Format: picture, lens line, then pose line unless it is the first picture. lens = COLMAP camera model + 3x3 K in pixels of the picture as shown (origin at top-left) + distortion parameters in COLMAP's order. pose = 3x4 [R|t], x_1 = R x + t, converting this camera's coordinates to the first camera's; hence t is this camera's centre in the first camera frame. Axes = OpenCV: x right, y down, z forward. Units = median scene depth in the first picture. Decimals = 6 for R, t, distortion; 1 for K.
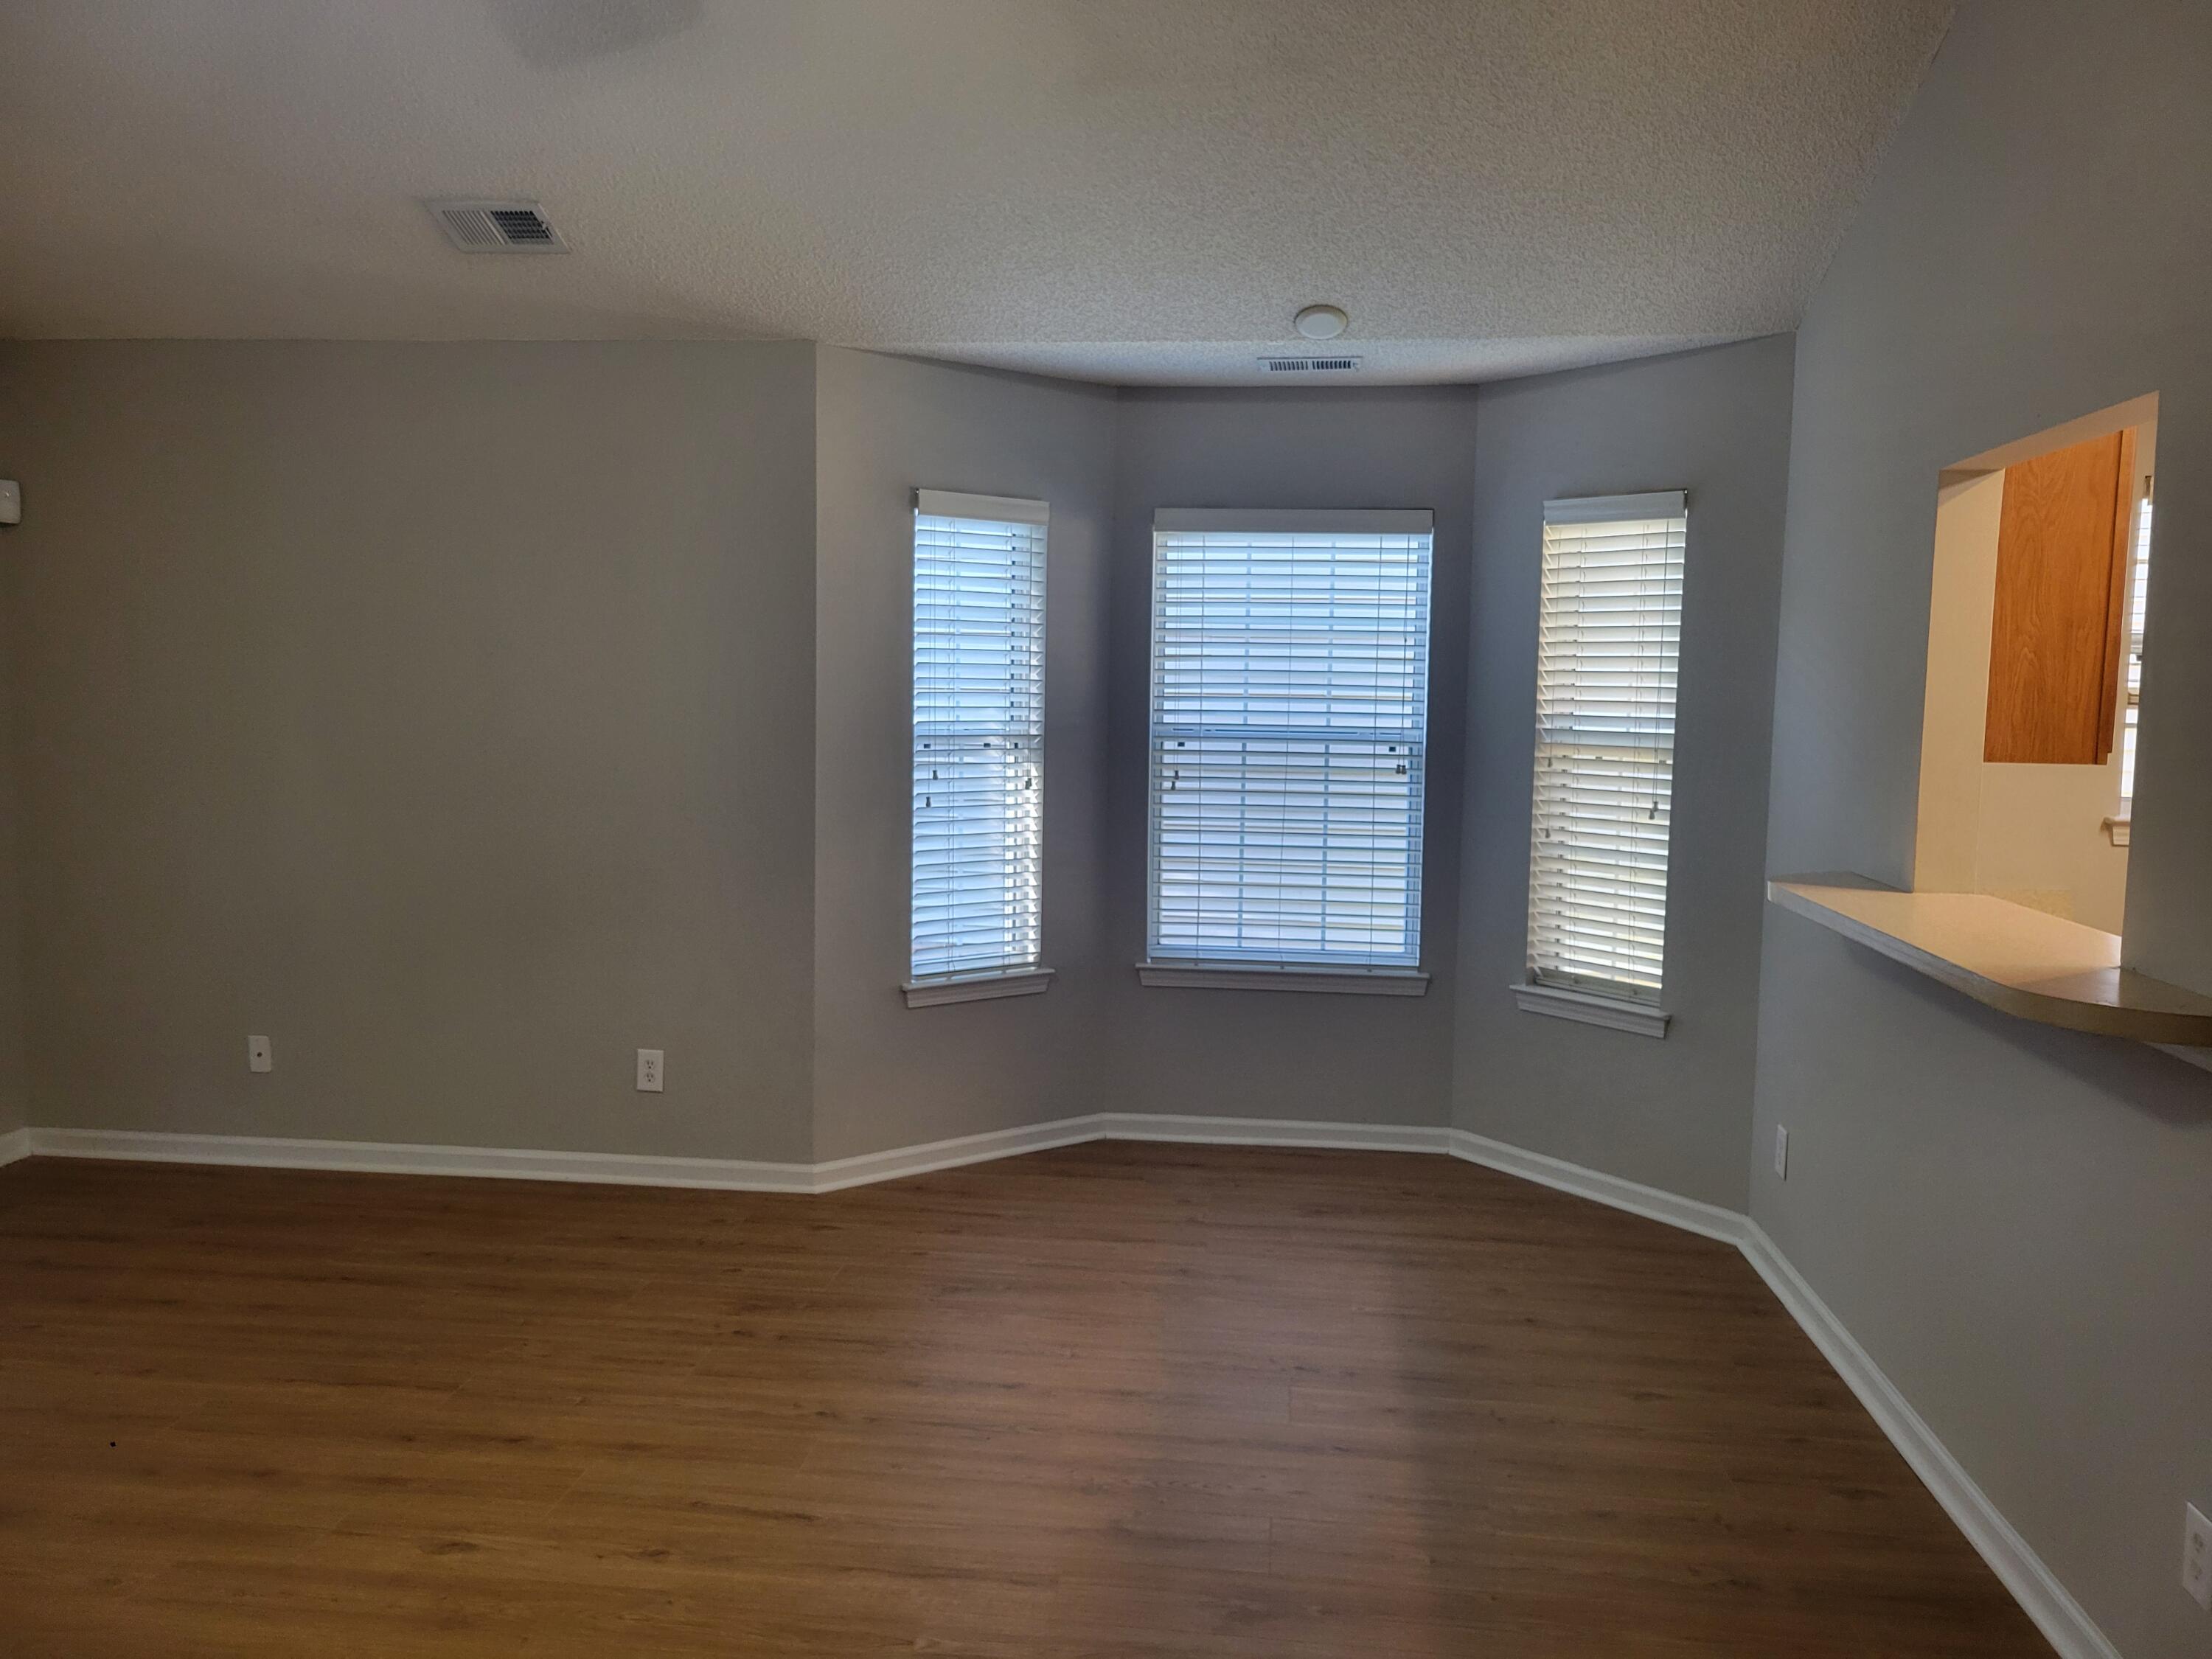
lens RADIAL K [[1680.7, 0, 1107.4], [0, 1680.7, 843.4], [0, 0, 1]] dist [0.036771, -0.002691]
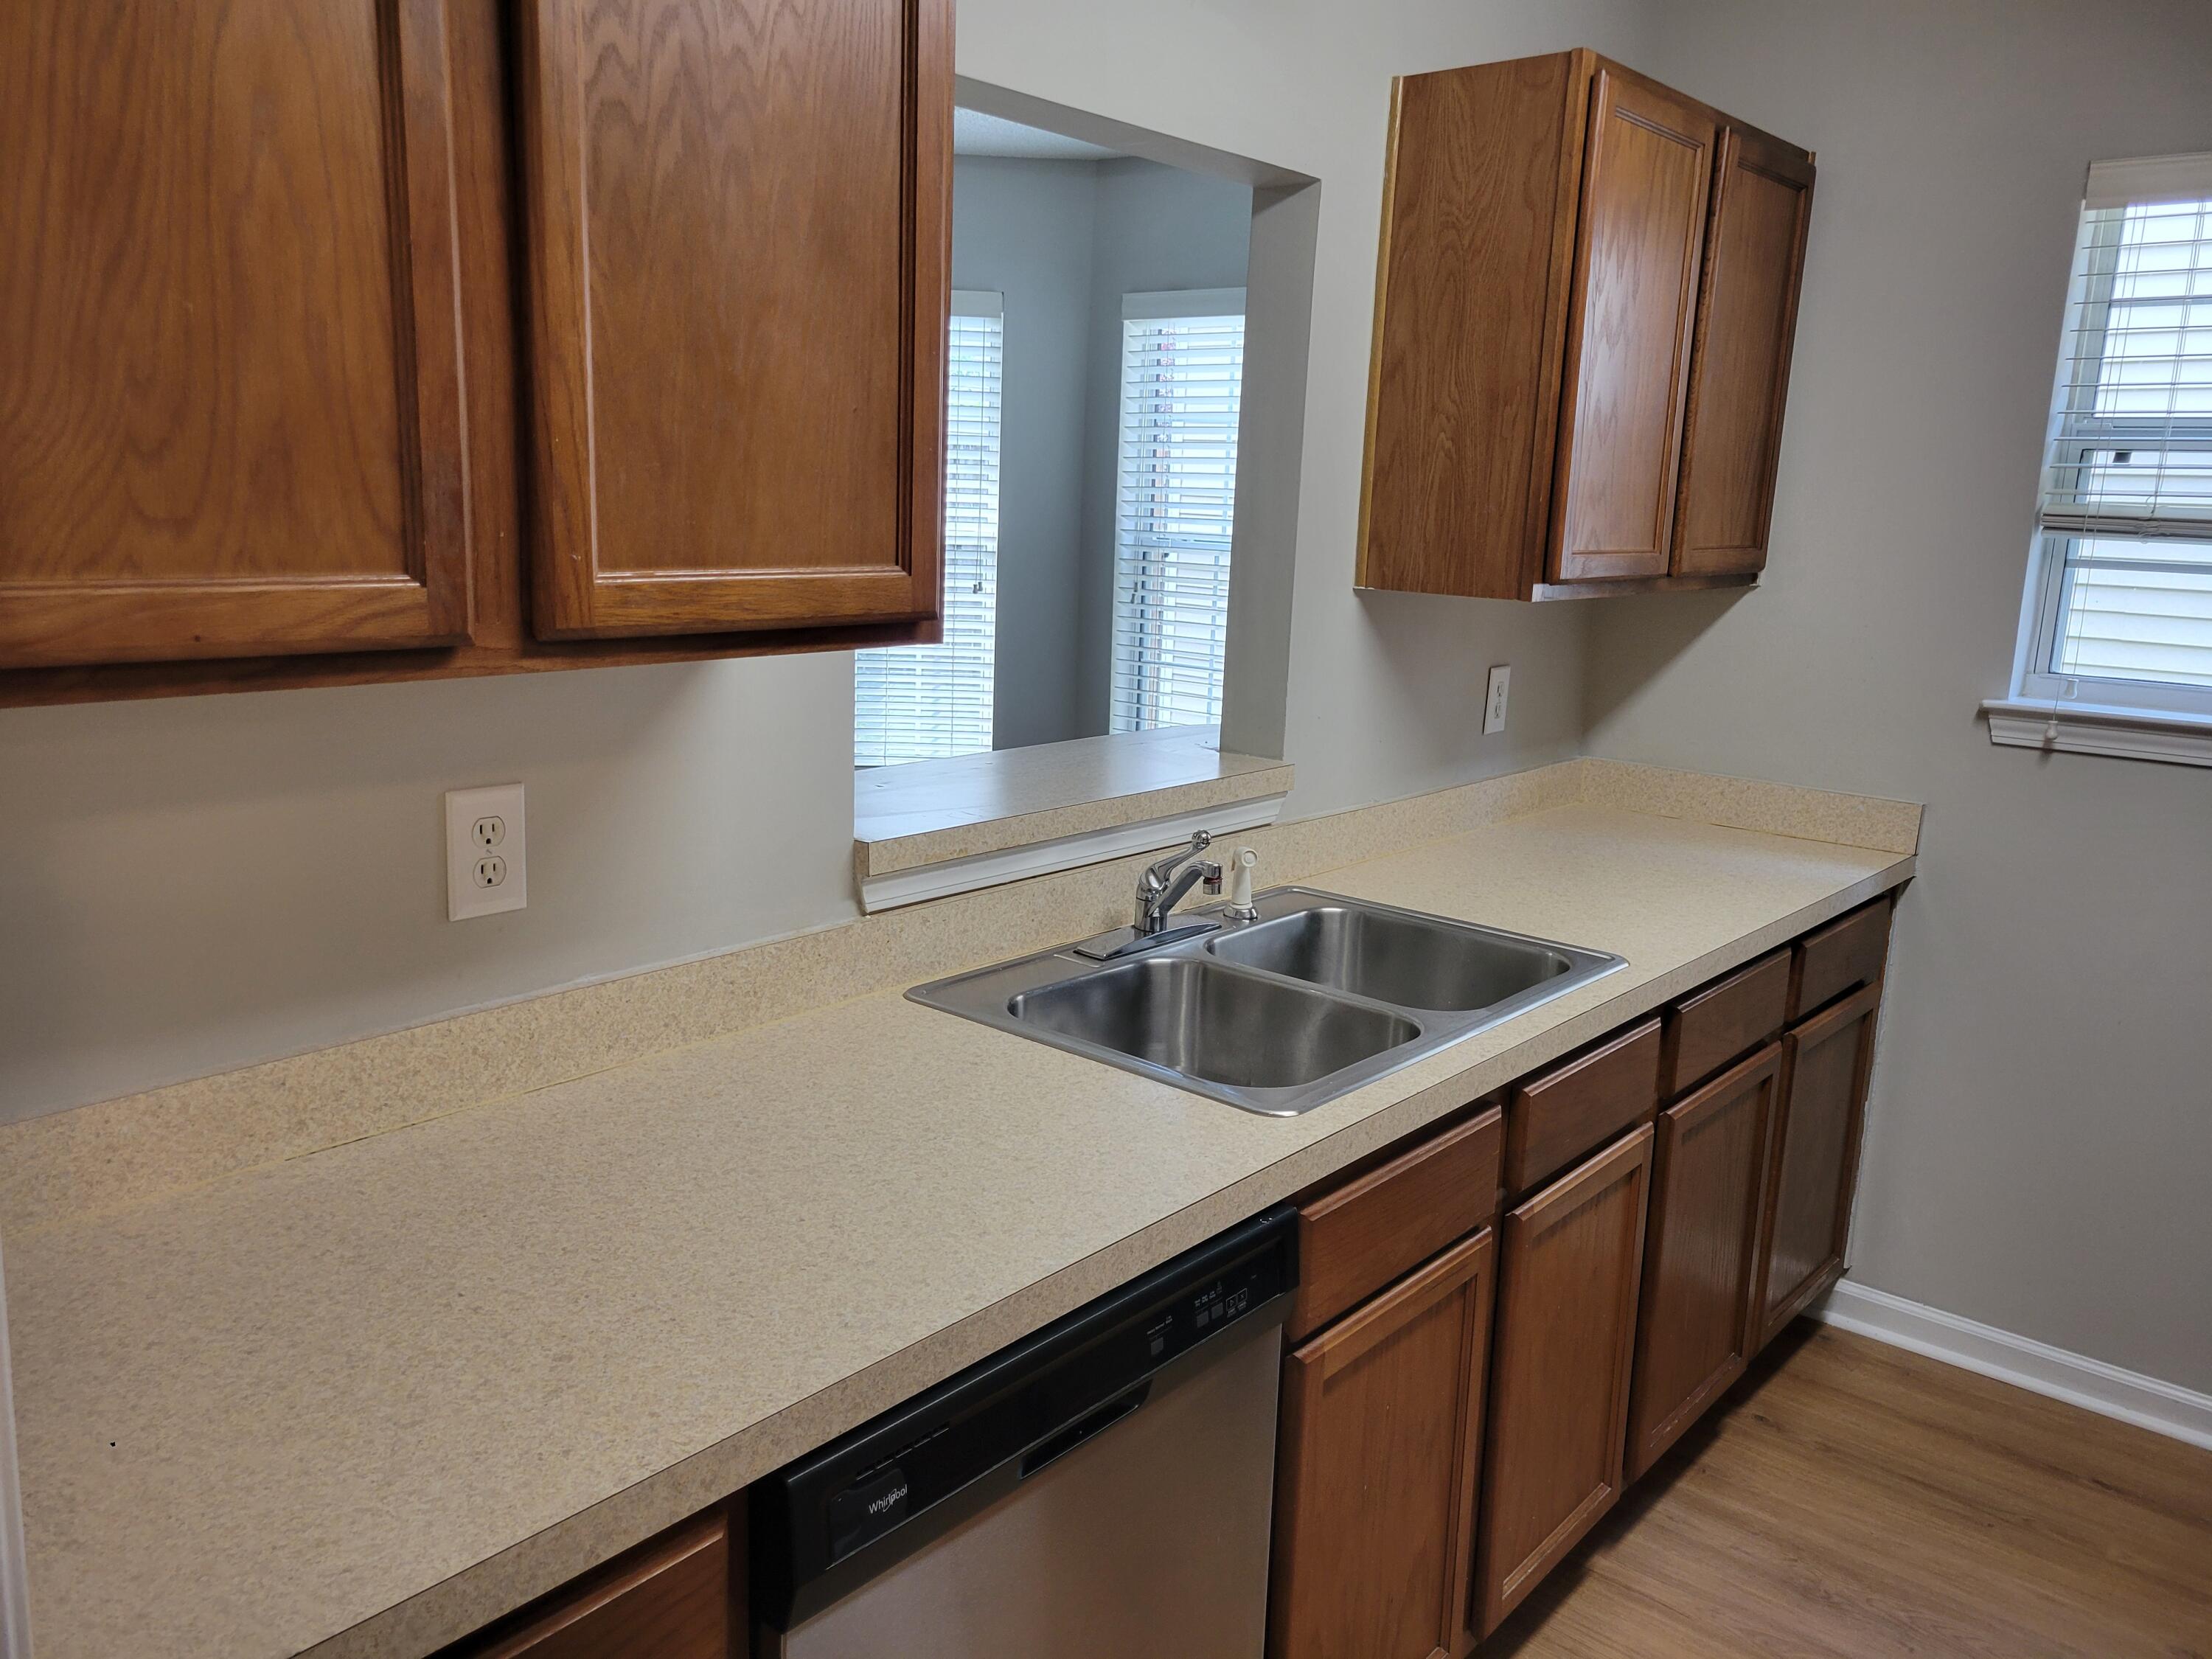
lens RADIAL K [[1655.9, 0, 1106.0], [0, 1655.9, 829.5], [0, 0, 1]] dist [0.034834, -0.001629]
pose [[0.824747, 0.128645, -0.550675, 0.625049], [-0.076052, 0.990167, 0.117413, -0.015208], [0.560365, -0.054956, 0.826421, 0.244205]]
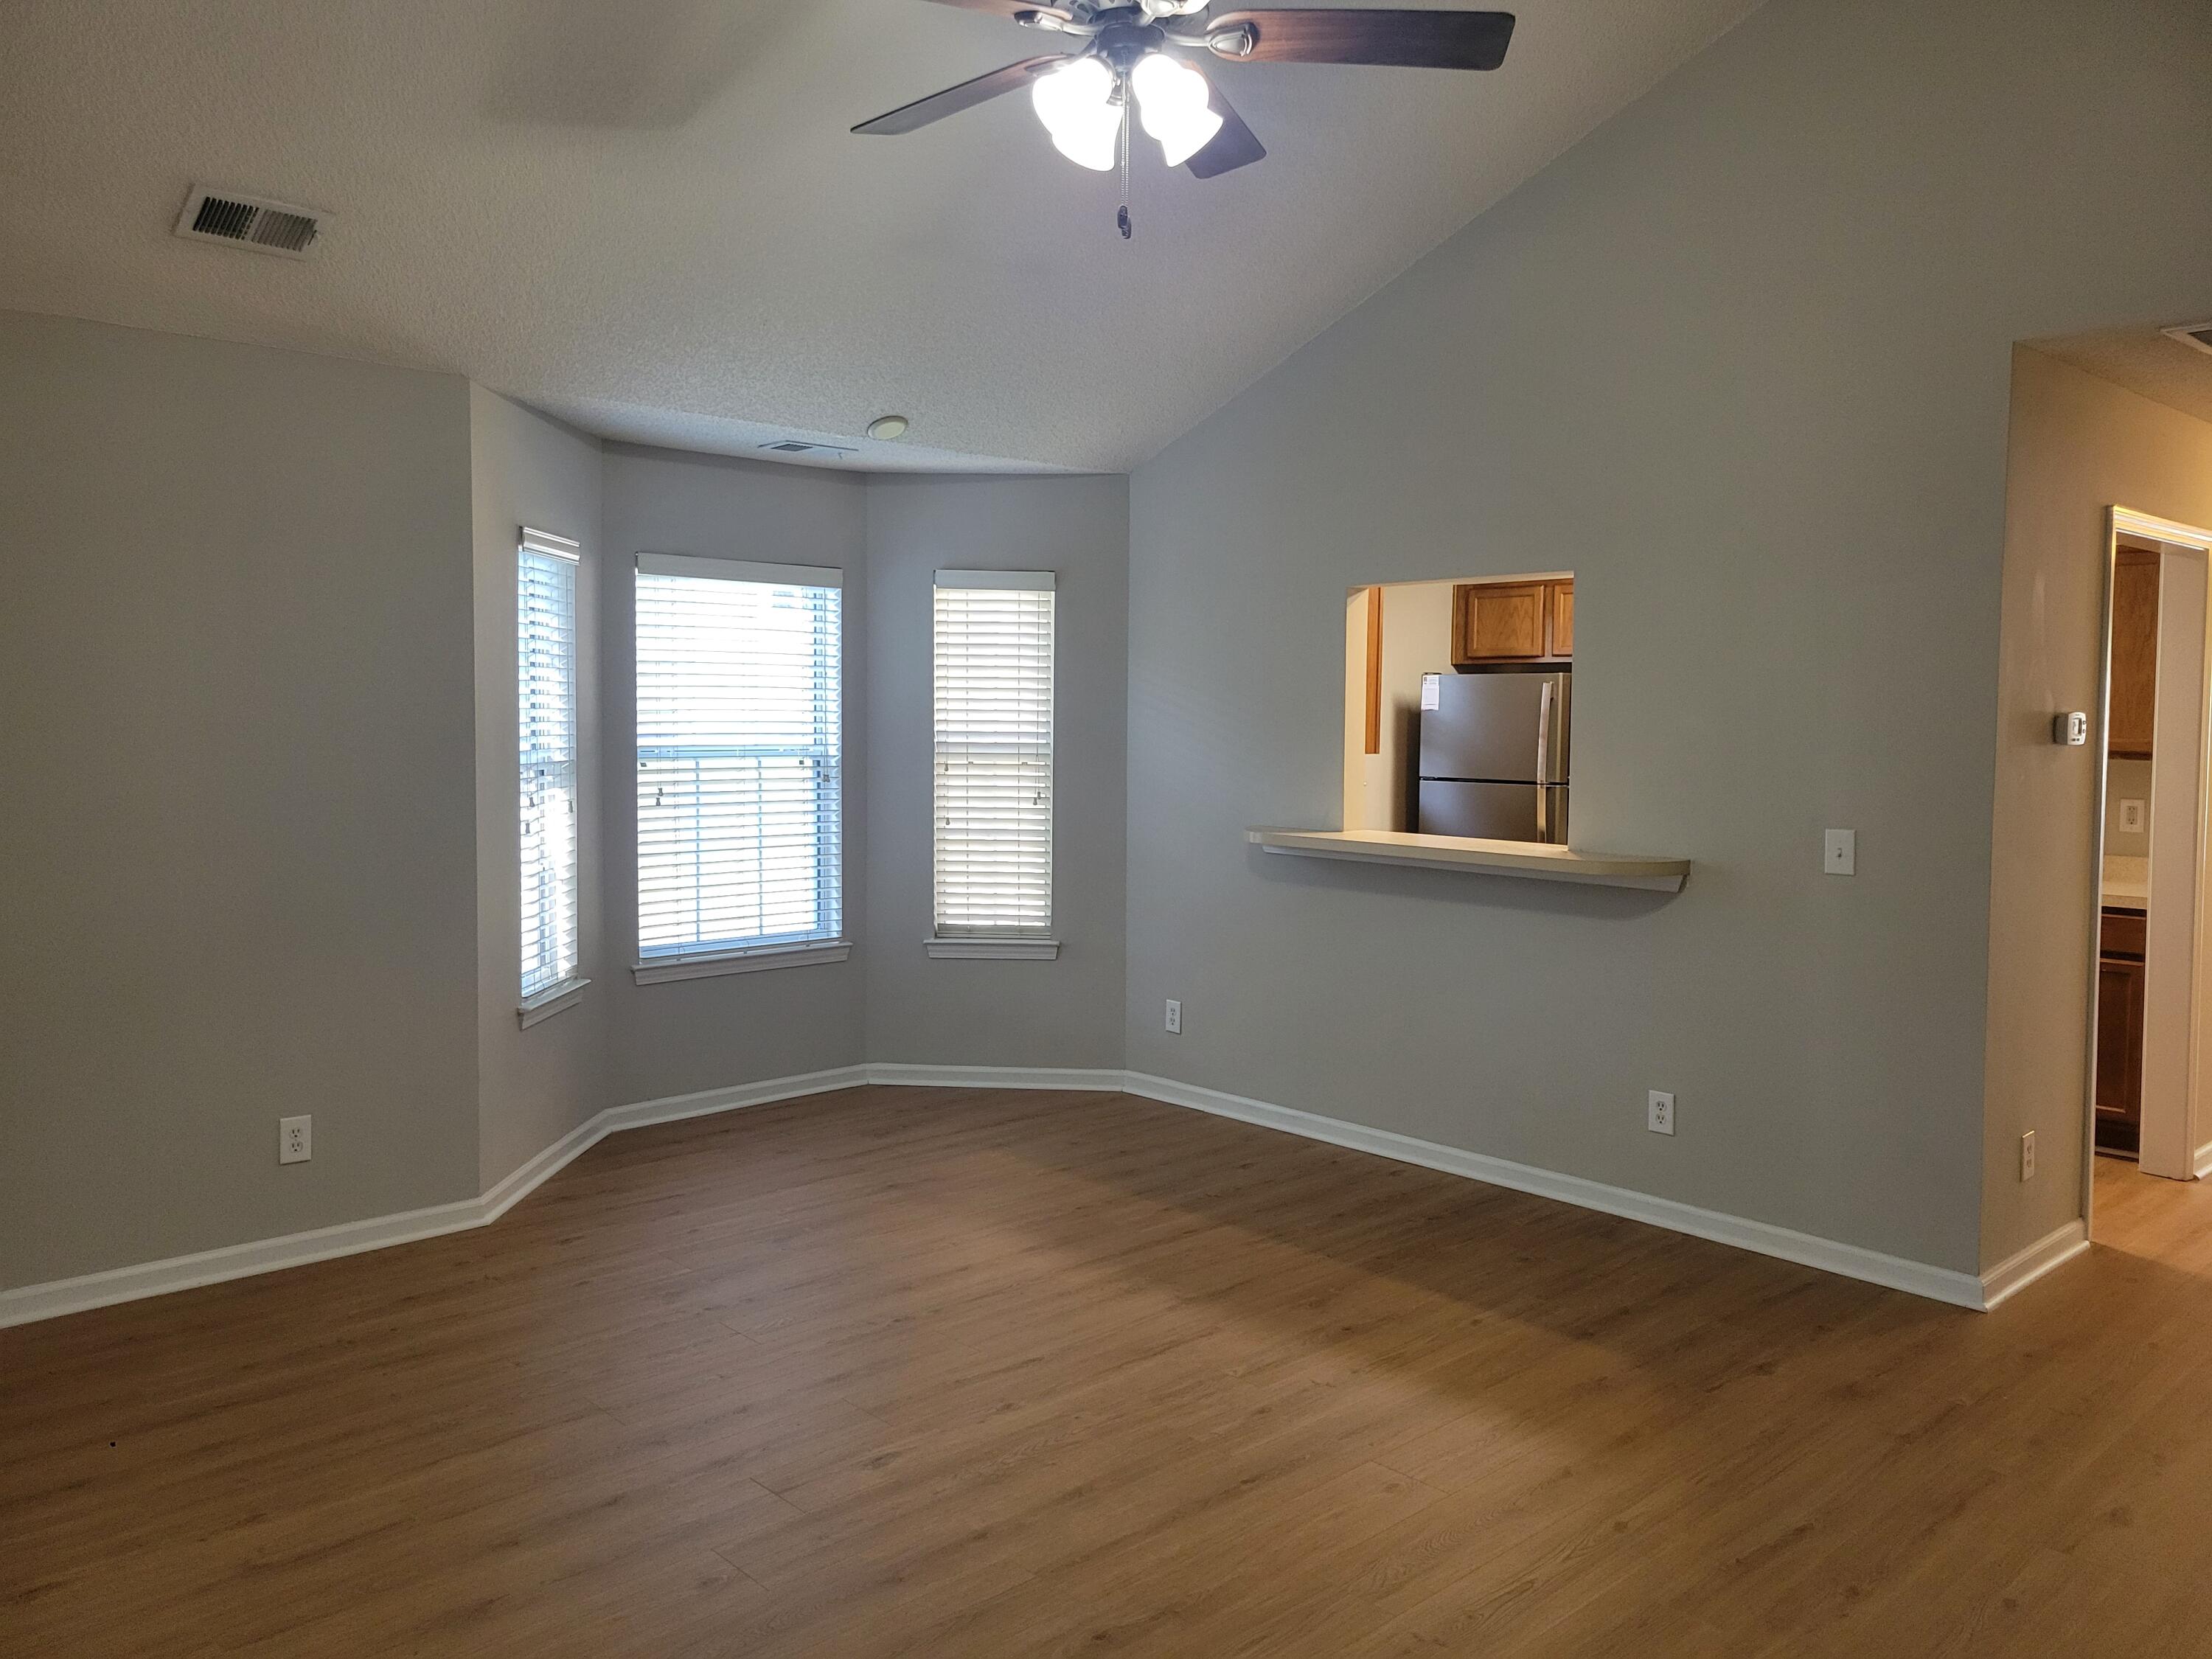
lens RADIAL K [[1655.9, 0, 1106.0], [0, 1655.9, 829.5], [0, 0, 1]] dist [0.034834, -0.001629]
pose [[0.643665, -0.067048, 0.762365, -0.691744], [0.075417, 0.996863, 0.023997, -0.022629], [-0.761583, 0.042050, 0.646702, 0.071834]]
